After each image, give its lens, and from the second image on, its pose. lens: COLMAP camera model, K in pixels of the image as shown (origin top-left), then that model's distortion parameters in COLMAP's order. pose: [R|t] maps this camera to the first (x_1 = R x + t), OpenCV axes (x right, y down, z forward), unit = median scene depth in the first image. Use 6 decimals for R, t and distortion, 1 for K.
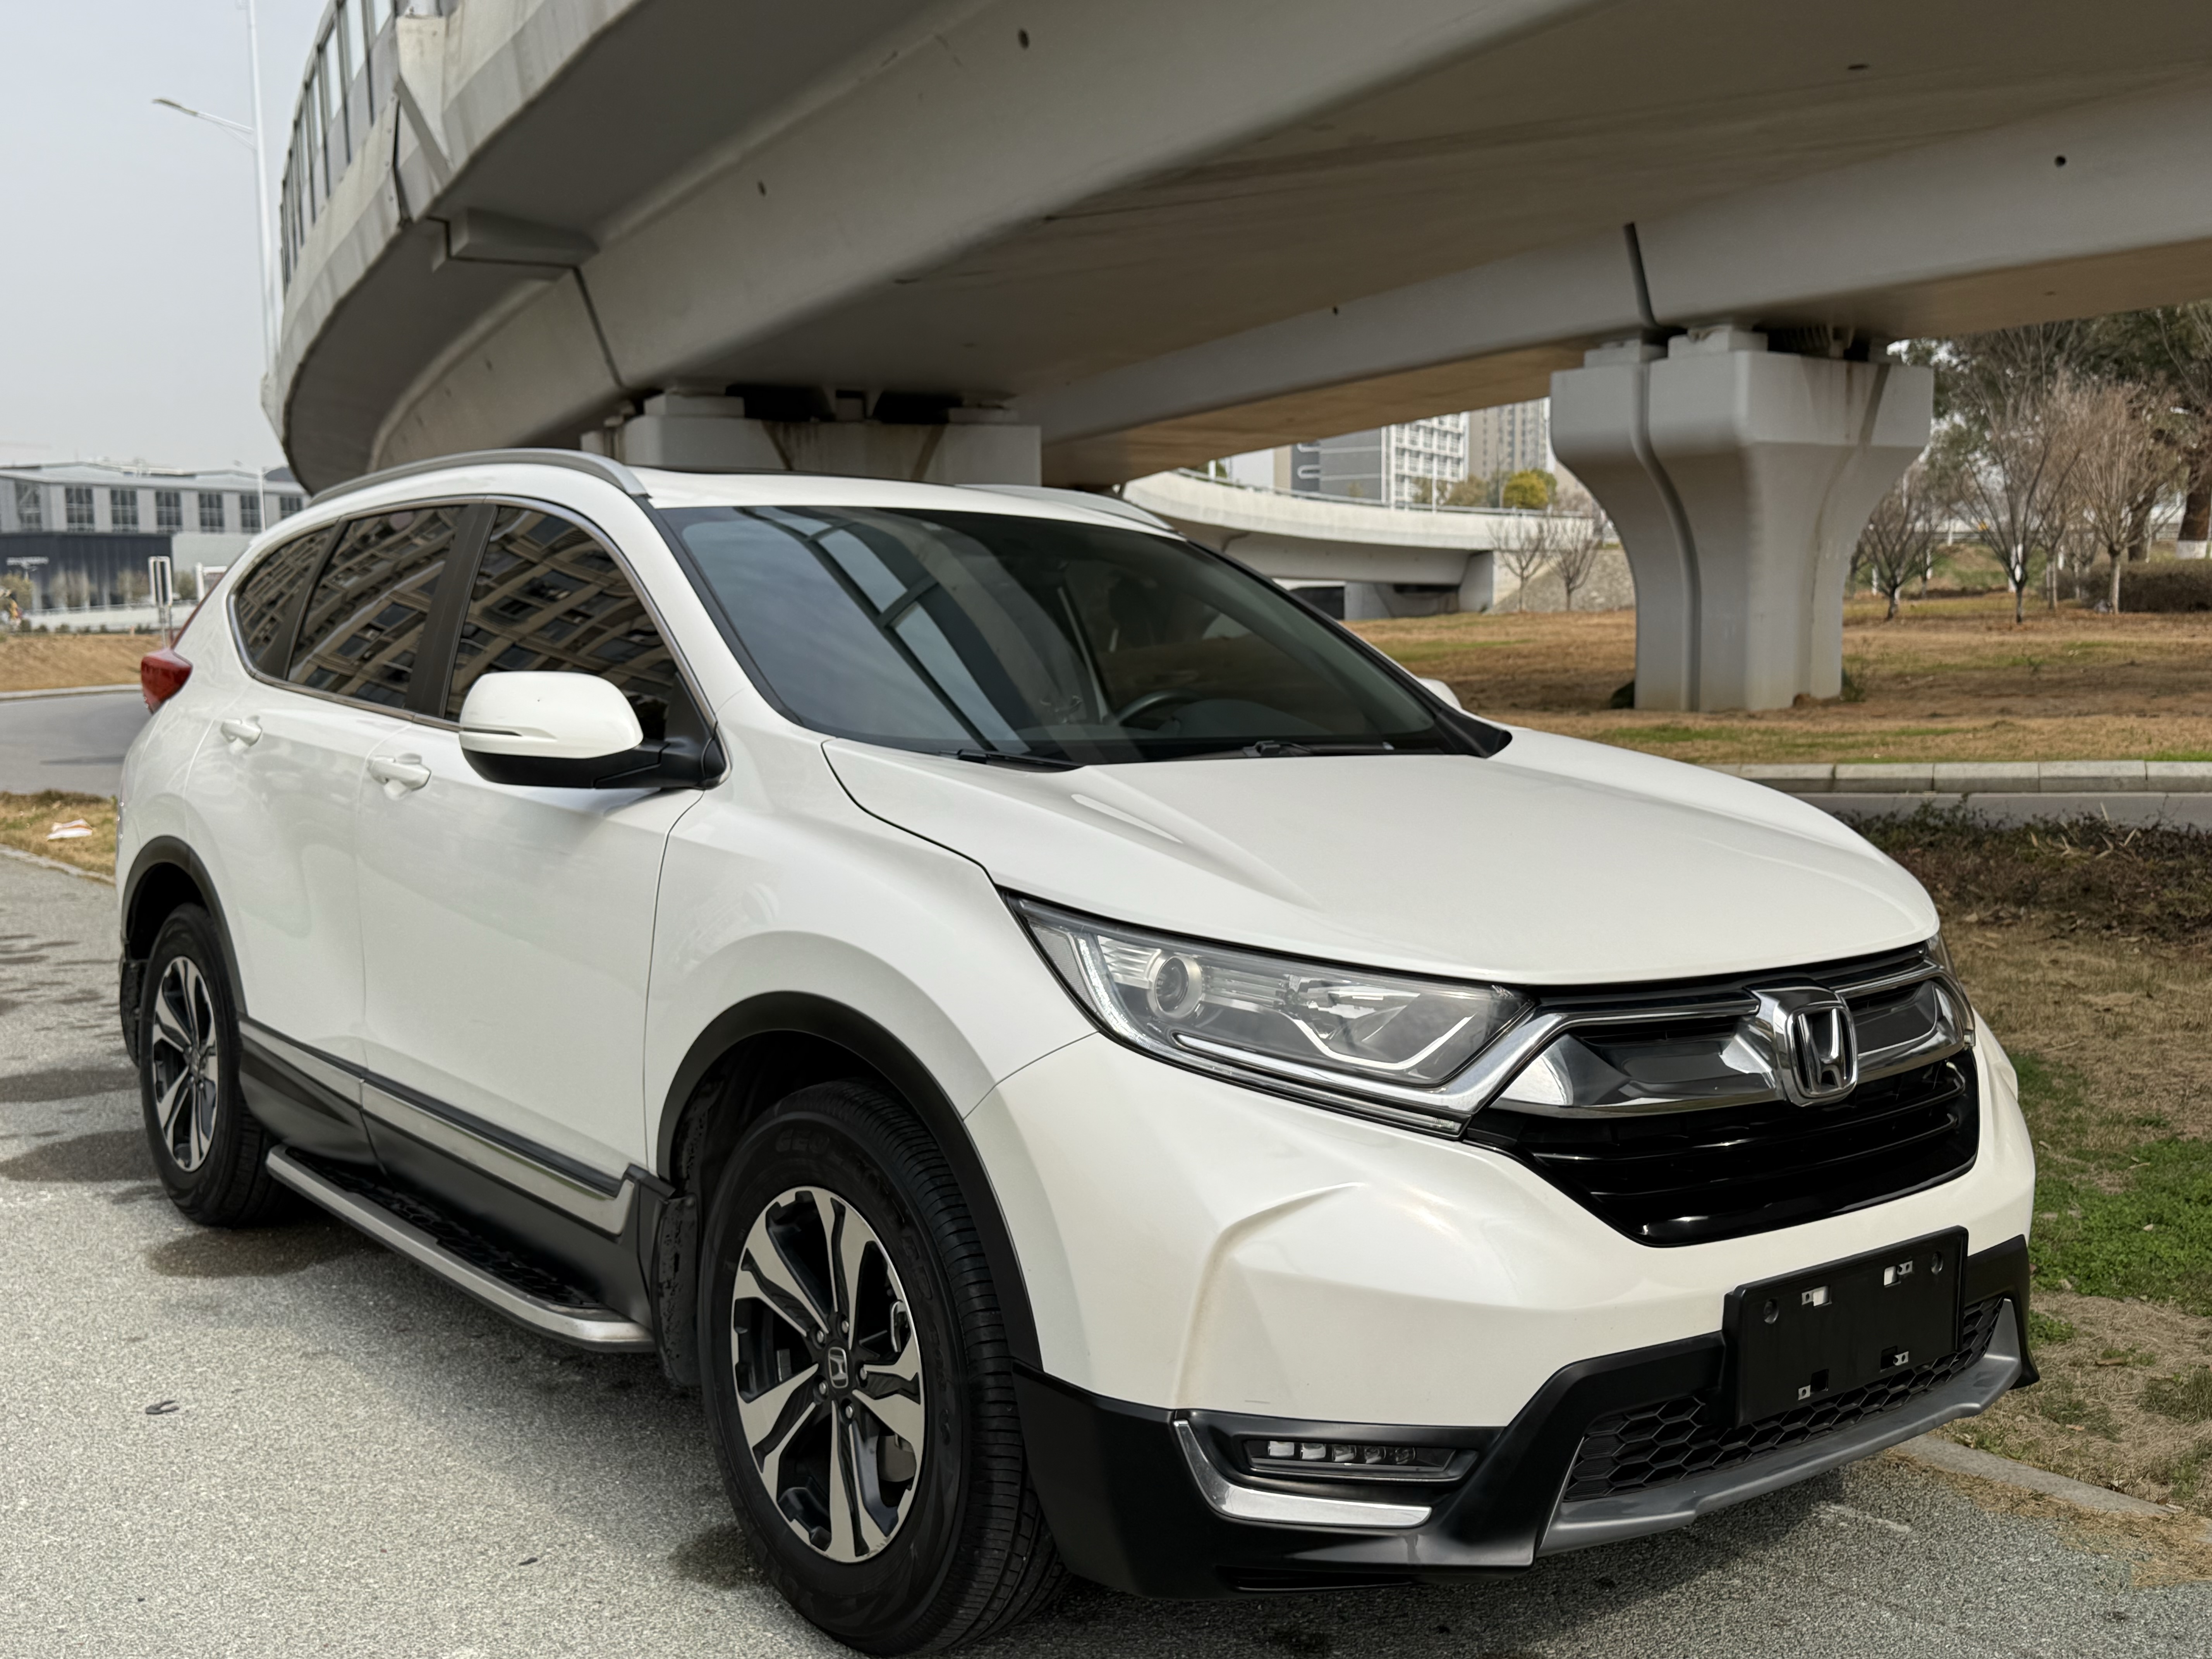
lens RADIAL K [[2269.6, 0, 1119.7], [0, 2269.6, 813.8], [0, 0, 1]] dist [0.001357, 0.000000]
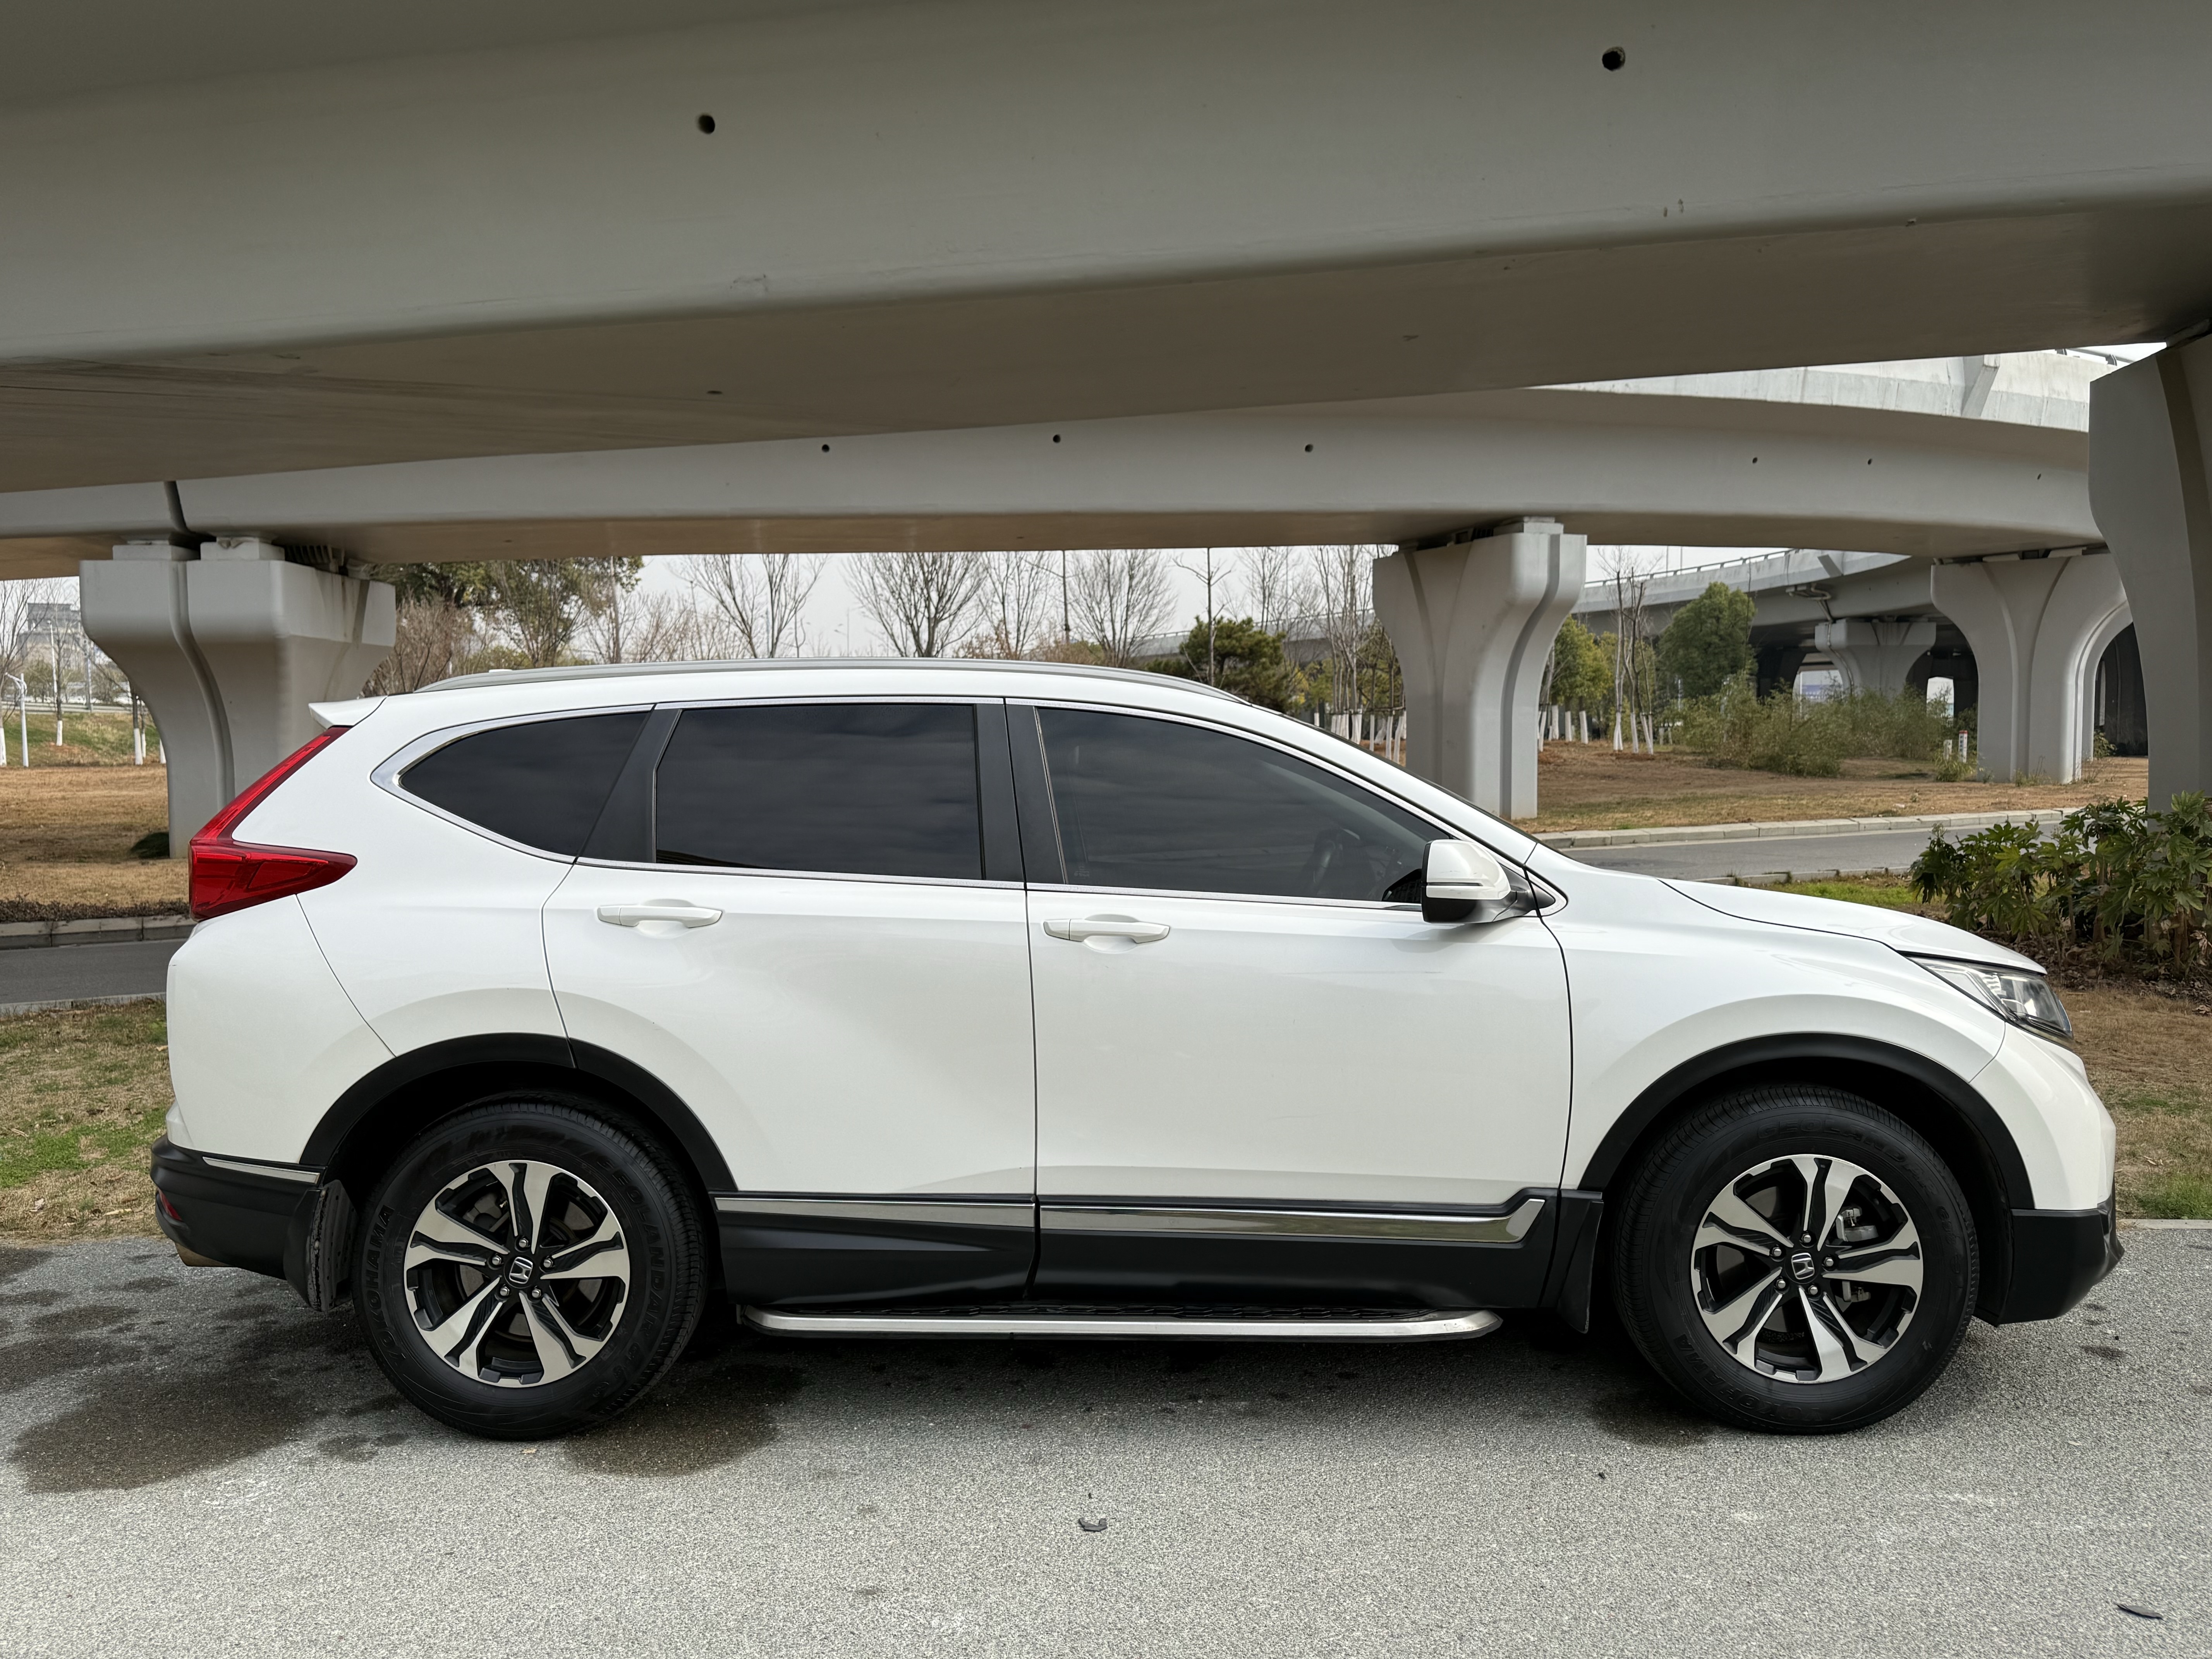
lens RADIAL K [[1742.4, 0, 1102.0], [0, 1742.4, 830.4], [0, 0, 1]] dist [0.011789, 0.005104]
pose [[0.631430, -0.027130, 0.774958, -0.175778], [0.068634, 0.997421, -0.021005, -0.009017], [-0.772390, 0.066452, 0.631663, 0.073315]]
